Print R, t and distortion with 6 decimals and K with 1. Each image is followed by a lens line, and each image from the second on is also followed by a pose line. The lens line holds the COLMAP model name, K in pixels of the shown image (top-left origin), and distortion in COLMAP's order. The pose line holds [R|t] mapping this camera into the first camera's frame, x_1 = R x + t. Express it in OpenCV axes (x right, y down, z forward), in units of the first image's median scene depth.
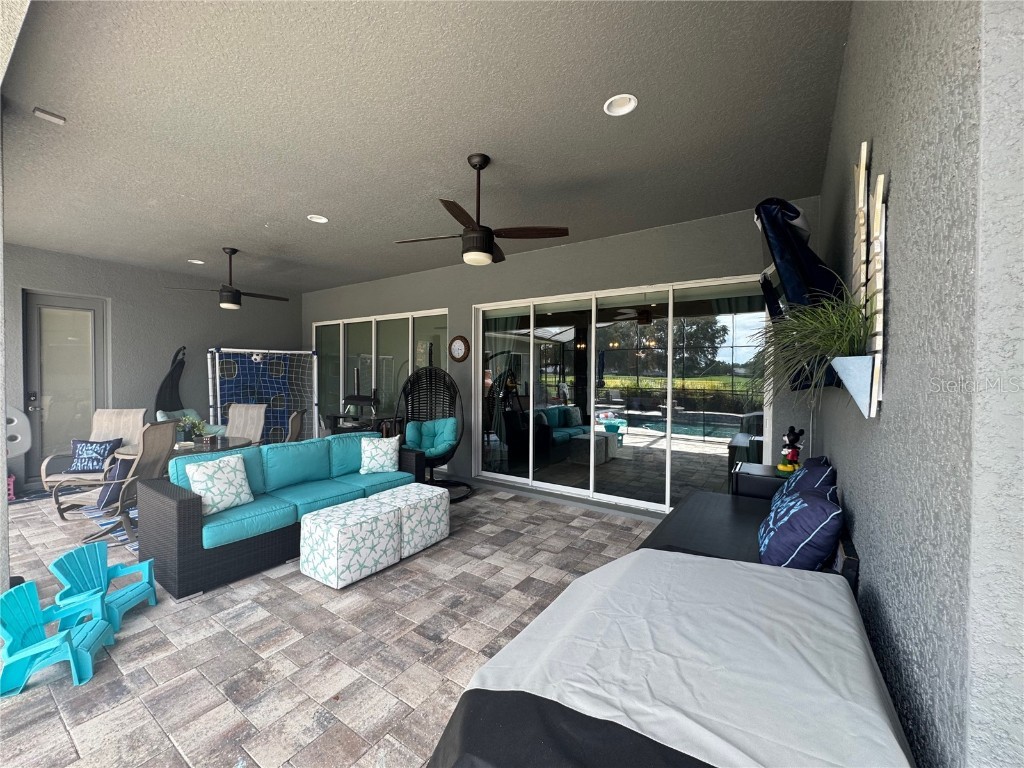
lens RADIAL K [[406.9, 0, 510.8], [0, 406.9, 380.4], [0, 0, 1]] dist [-0.004138, -0.000117]
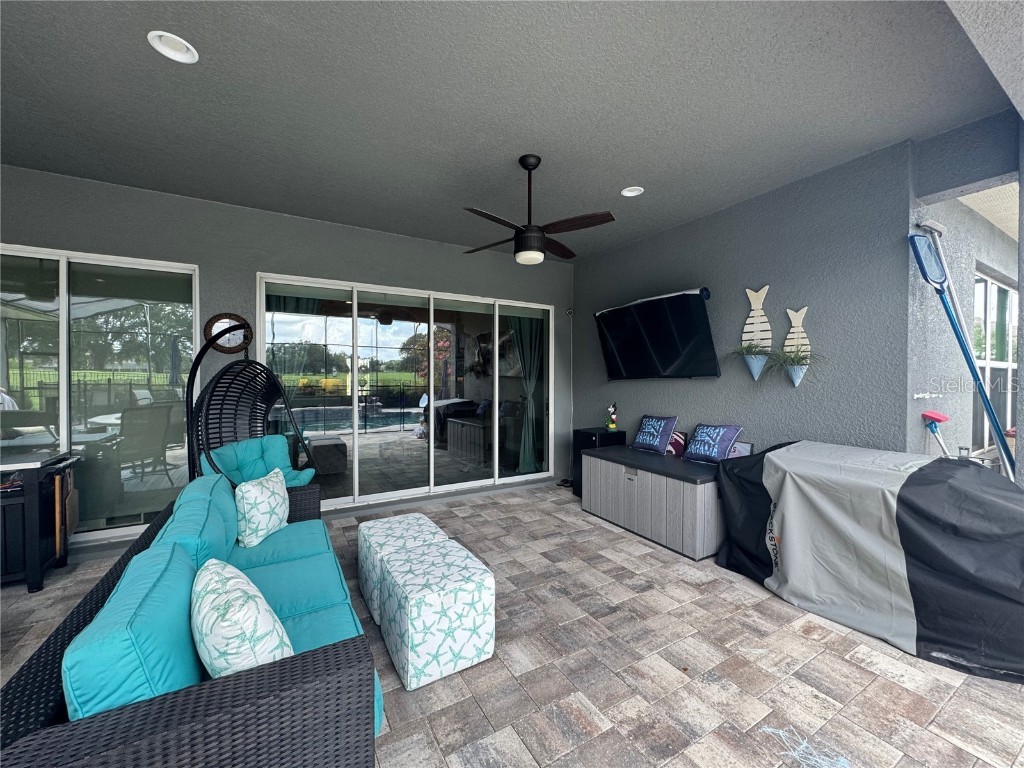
lens RADIAL K [[406.9, 0, 510.9], [0, 406.9, 381.4], [0, 0, 1]] dist [-0.004138, -0.000117]
pose [[0.437322, -0.018945, 0.899105, -0.971953], [0.013550, 0.999803, 0.014476, -0.006419], [-0.899203, 0.005853, 0.437493, 0.571811]]
